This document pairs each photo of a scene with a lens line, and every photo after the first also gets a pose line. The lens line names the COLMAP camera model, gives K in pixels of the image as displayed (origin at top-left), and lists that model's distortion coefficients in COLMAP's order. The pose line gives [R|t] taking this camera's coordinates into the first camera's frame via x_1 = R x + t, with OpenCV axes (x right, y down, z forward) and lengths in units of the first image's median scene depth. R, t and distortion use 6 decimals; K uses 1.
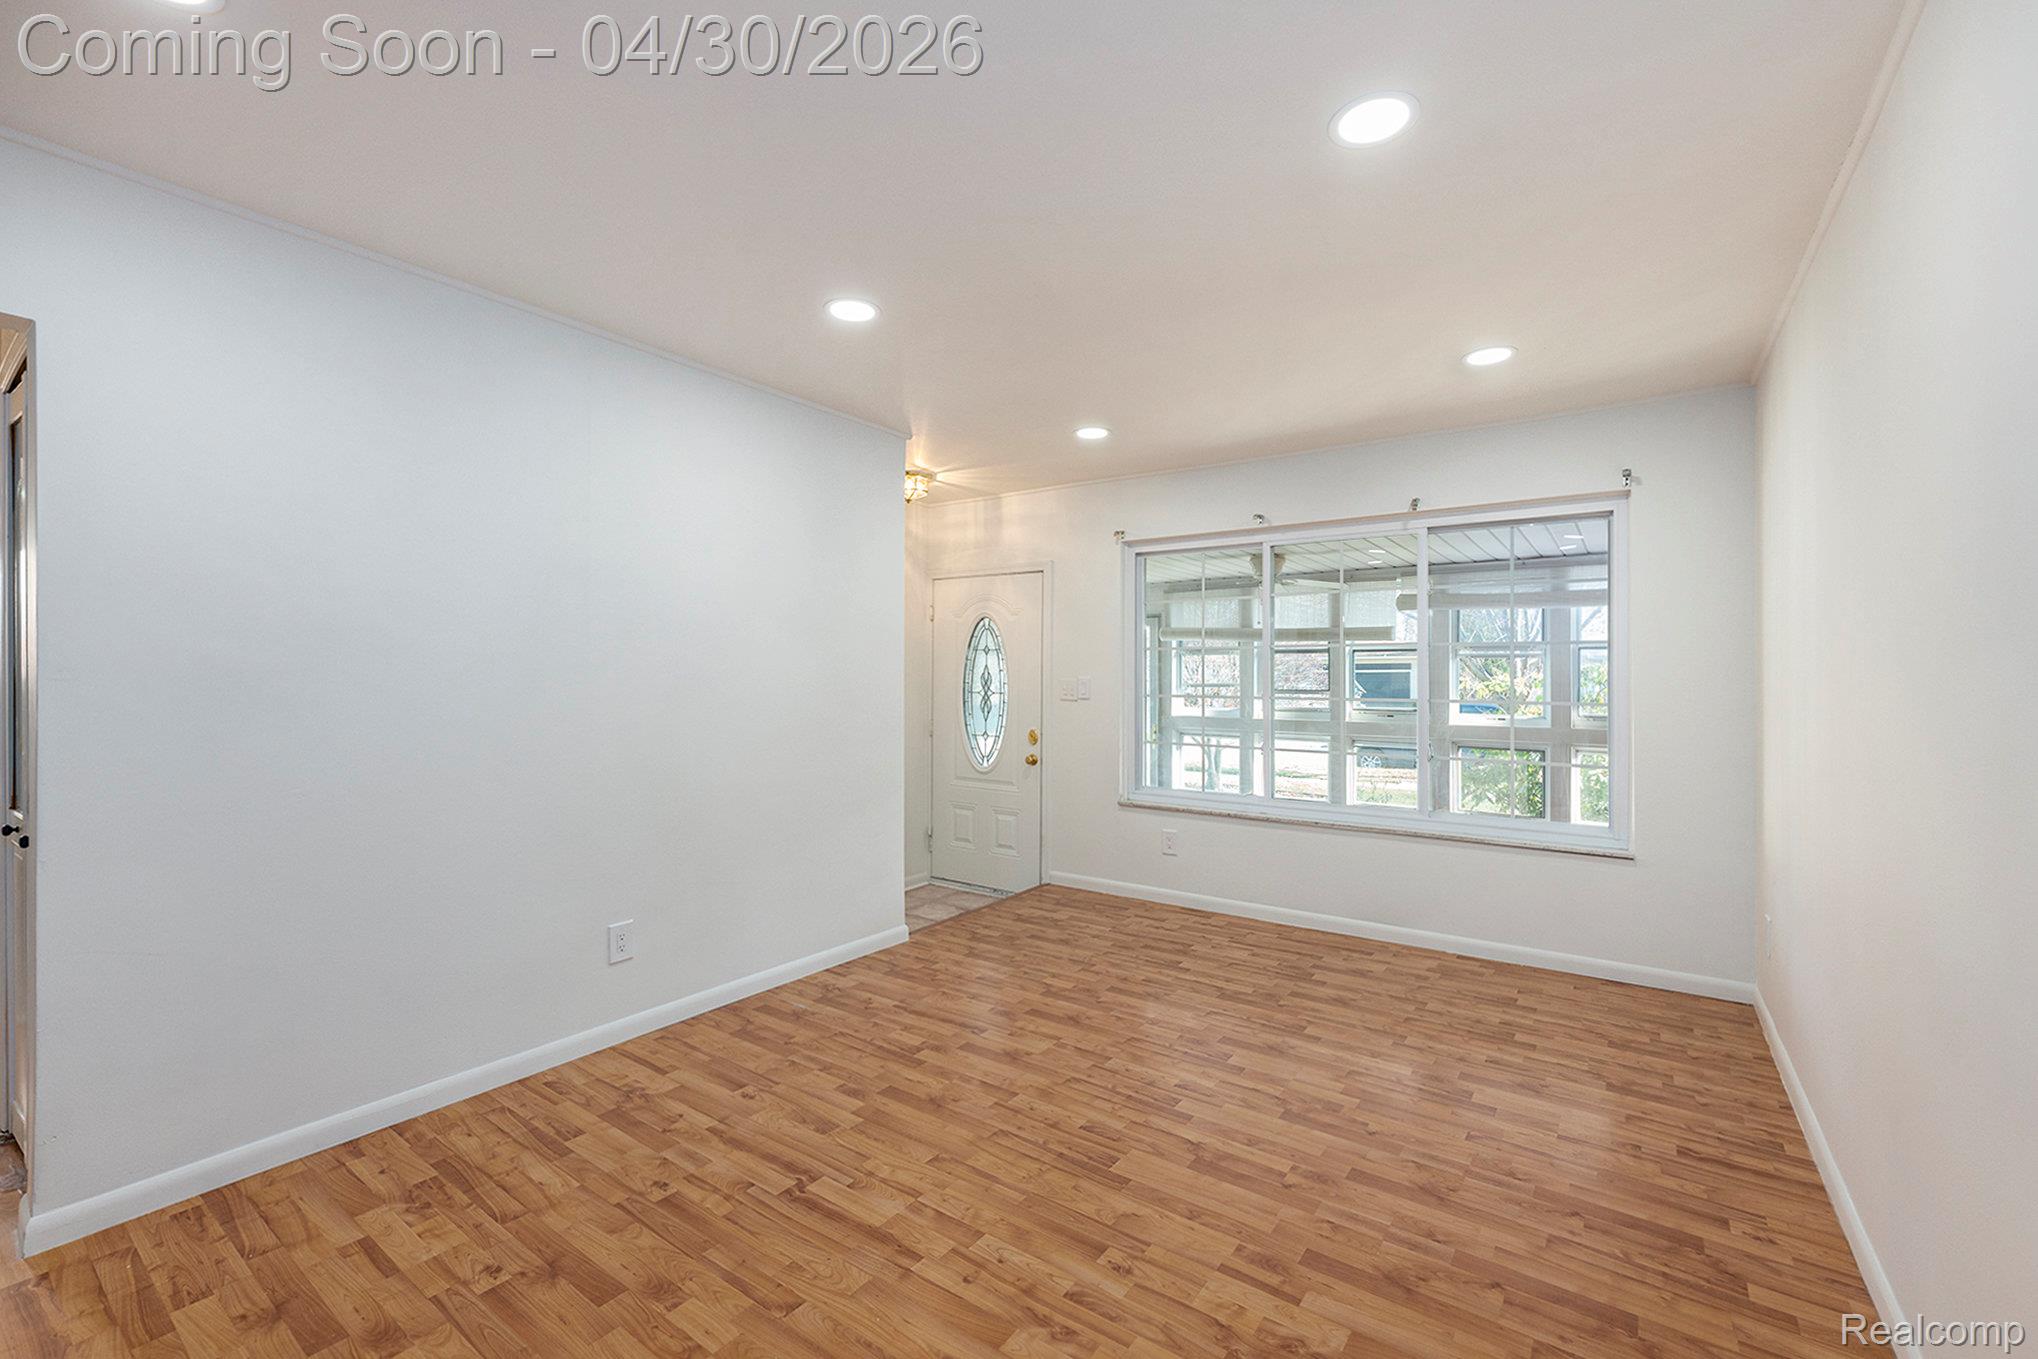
lens RADIAL K [[837.0, 0, 1021.5], [0, 837.0, 670.3], [0, 0, 1]] dist [0.009462, -0.000210]
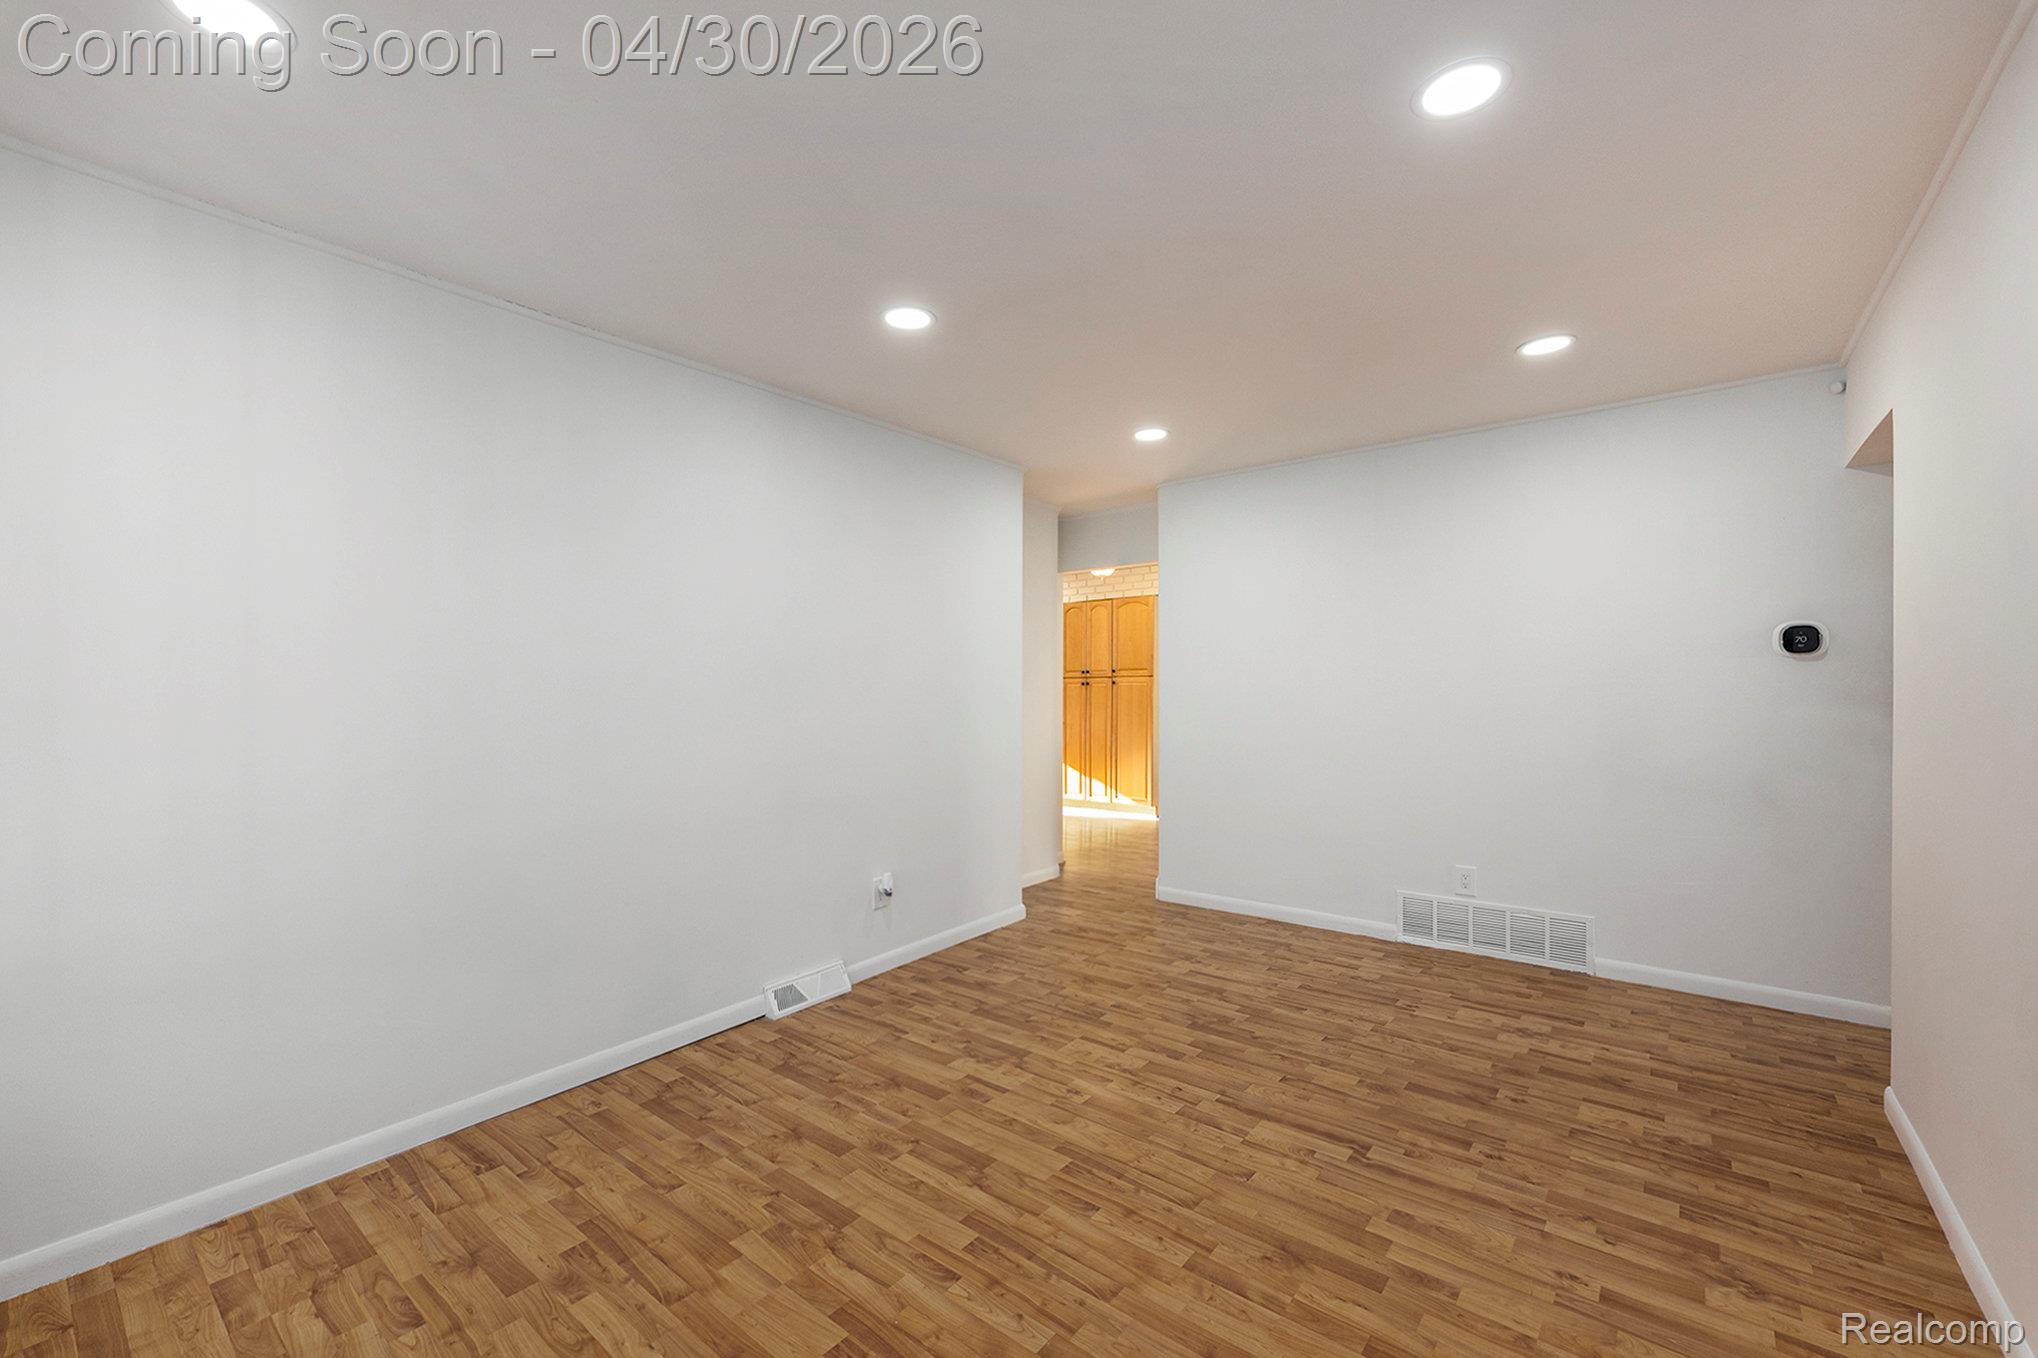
lens RADIAL K [[837.0, 0, 1014.8], [0, 837.0, 681.4], [0, 0, 1]] dist [0.009462, -0.000210]
pose [[-0.998661, 0.004829, 0.051514, 0.104086], [0.004142, 0.999901, -0.013419, 0.013286], [-0.051574, -0.013187, -0.998582, 1.787443]]
